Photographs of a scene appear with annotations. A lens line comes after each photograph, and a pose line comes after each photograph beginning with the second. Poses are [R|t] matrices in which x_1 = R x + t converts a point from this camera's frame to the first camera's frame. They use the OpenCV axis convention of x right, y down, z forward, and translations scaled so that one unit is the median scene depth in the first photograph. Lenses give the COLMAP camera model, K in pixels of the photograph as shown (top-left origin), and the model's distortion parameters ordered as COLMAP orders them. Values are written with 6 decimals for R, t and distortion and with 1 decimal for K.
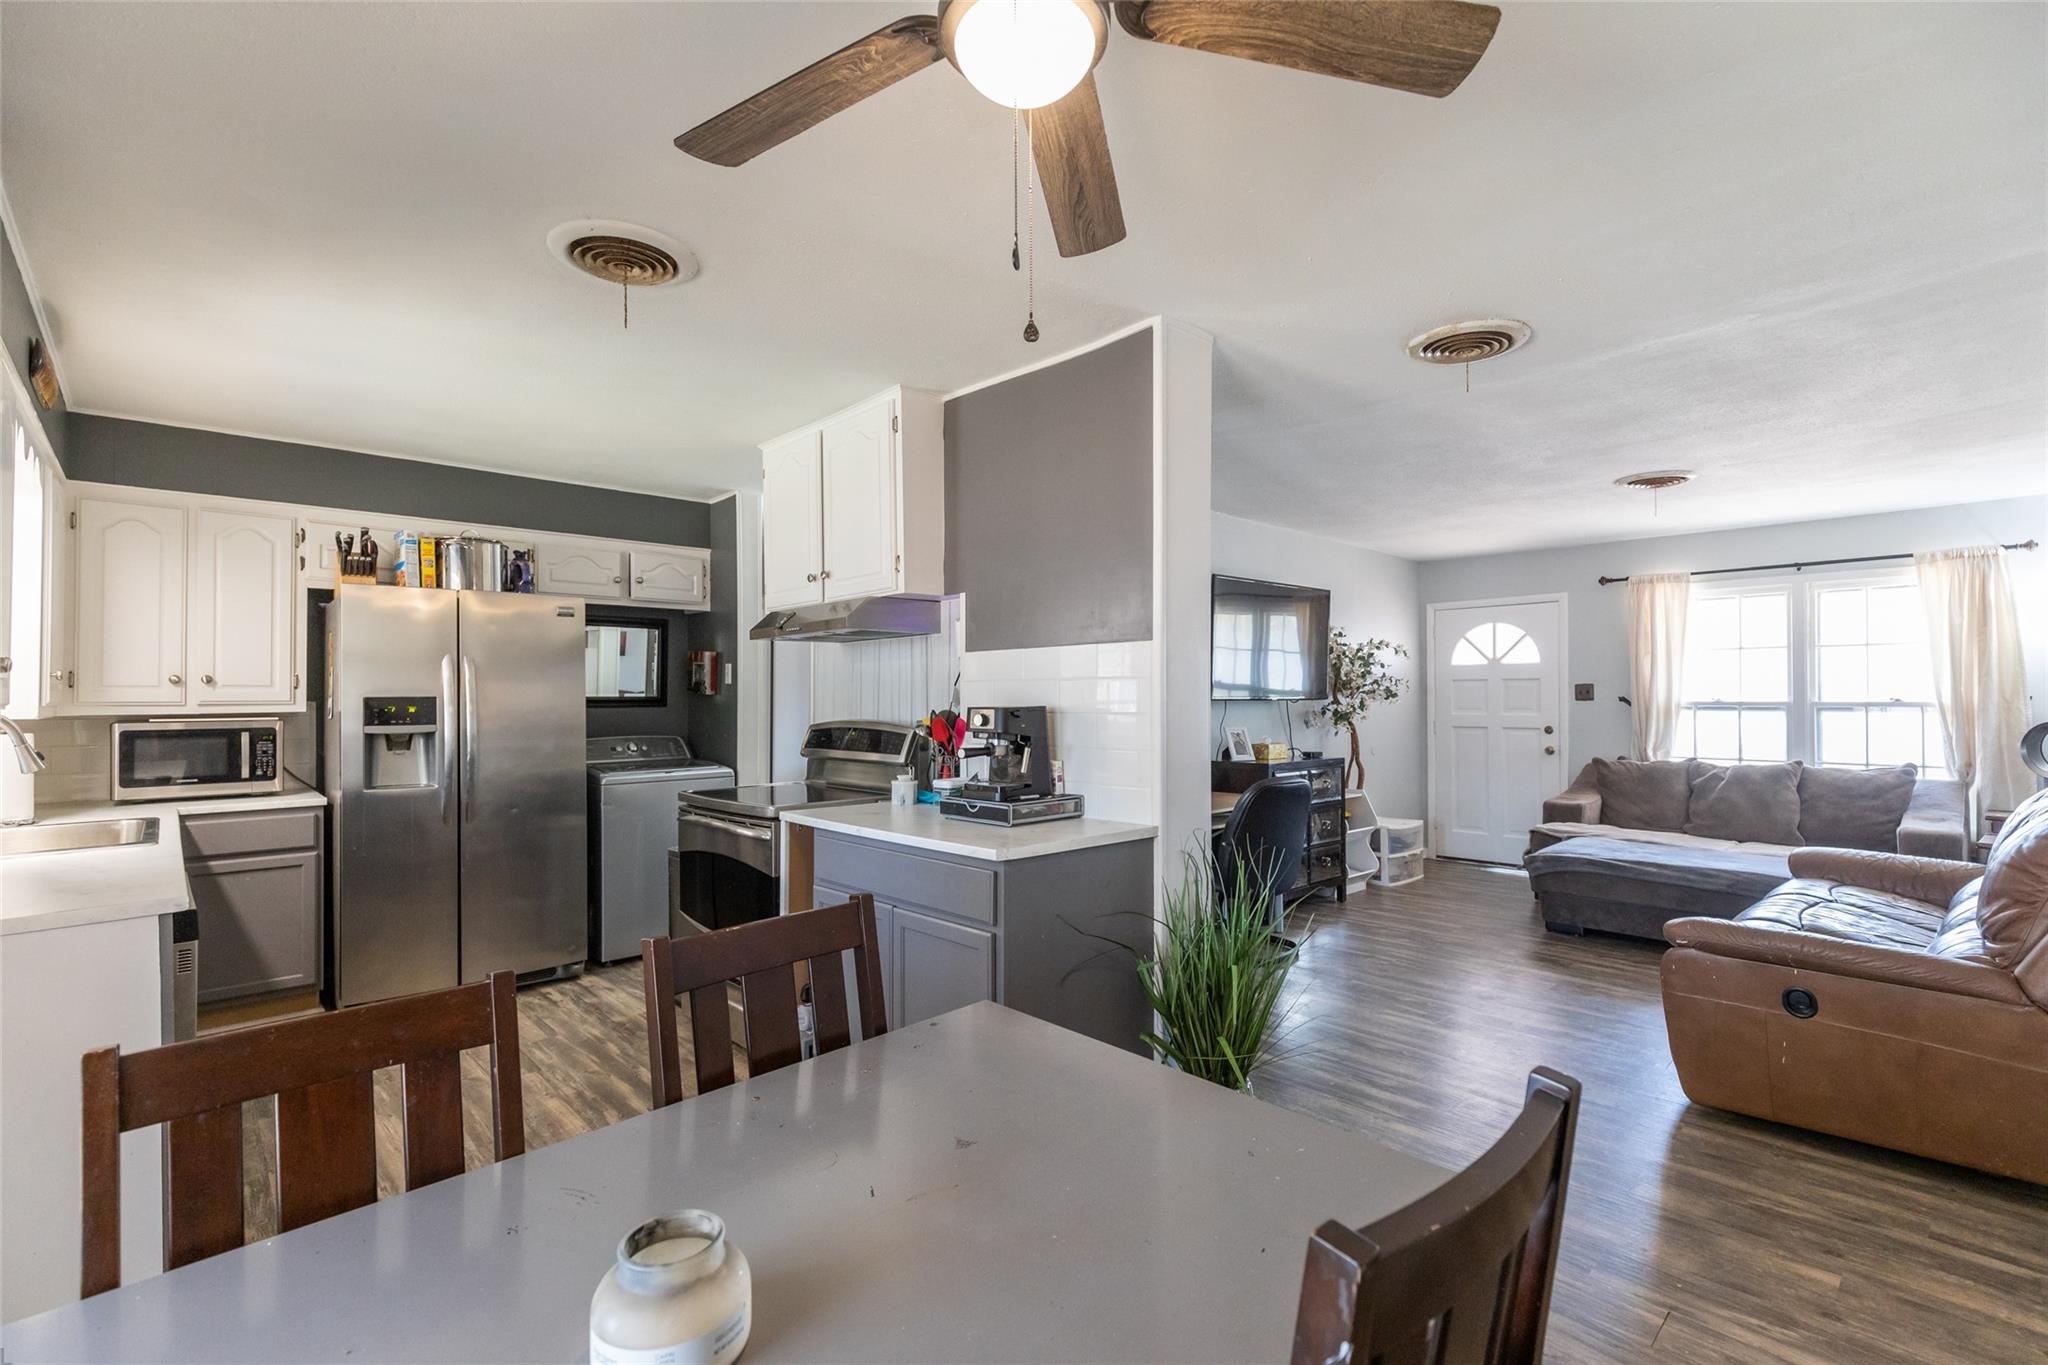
lens RADIAL K [[911.8, 0, 1022.9], [0, 911.8, 692.1], [0, 0, 1]] dist [0.004325, 0.000337]
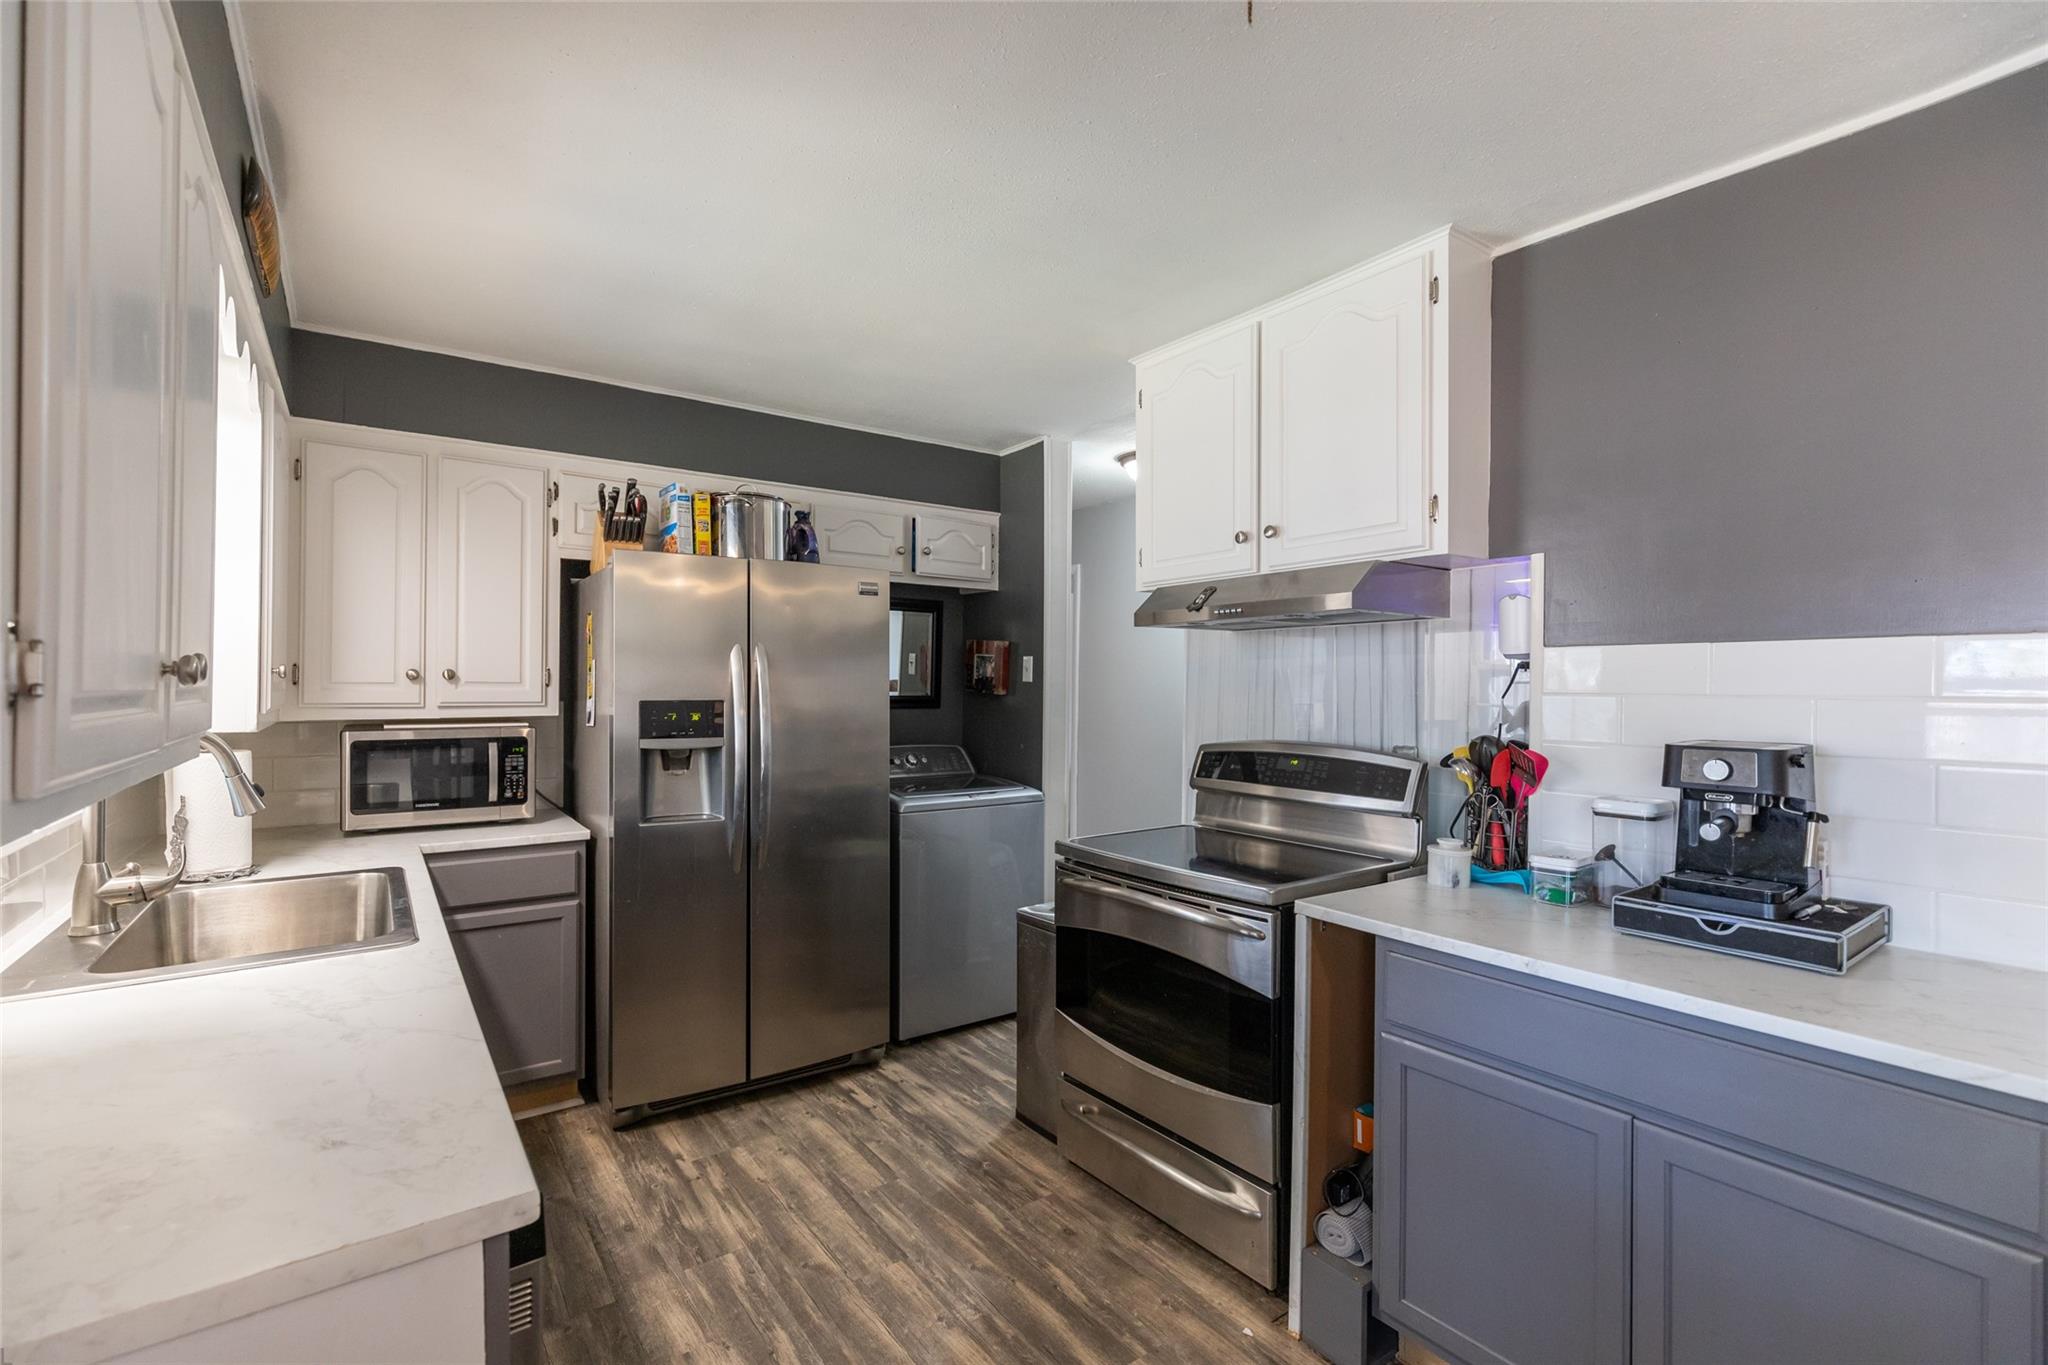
lens RADIAL K [[911.8, 0, 1022.9], [0, 911.8, 692.1], [0, 0, 1]] dist [0.004325, 0.000337]
pose [[0.991691, 0.012909, -0.127995, -0.299976], [-0.011065, 0.999825, 0.015108, -0.015895], [0.128168, -0.013566, 0.991660, 0.283839]]
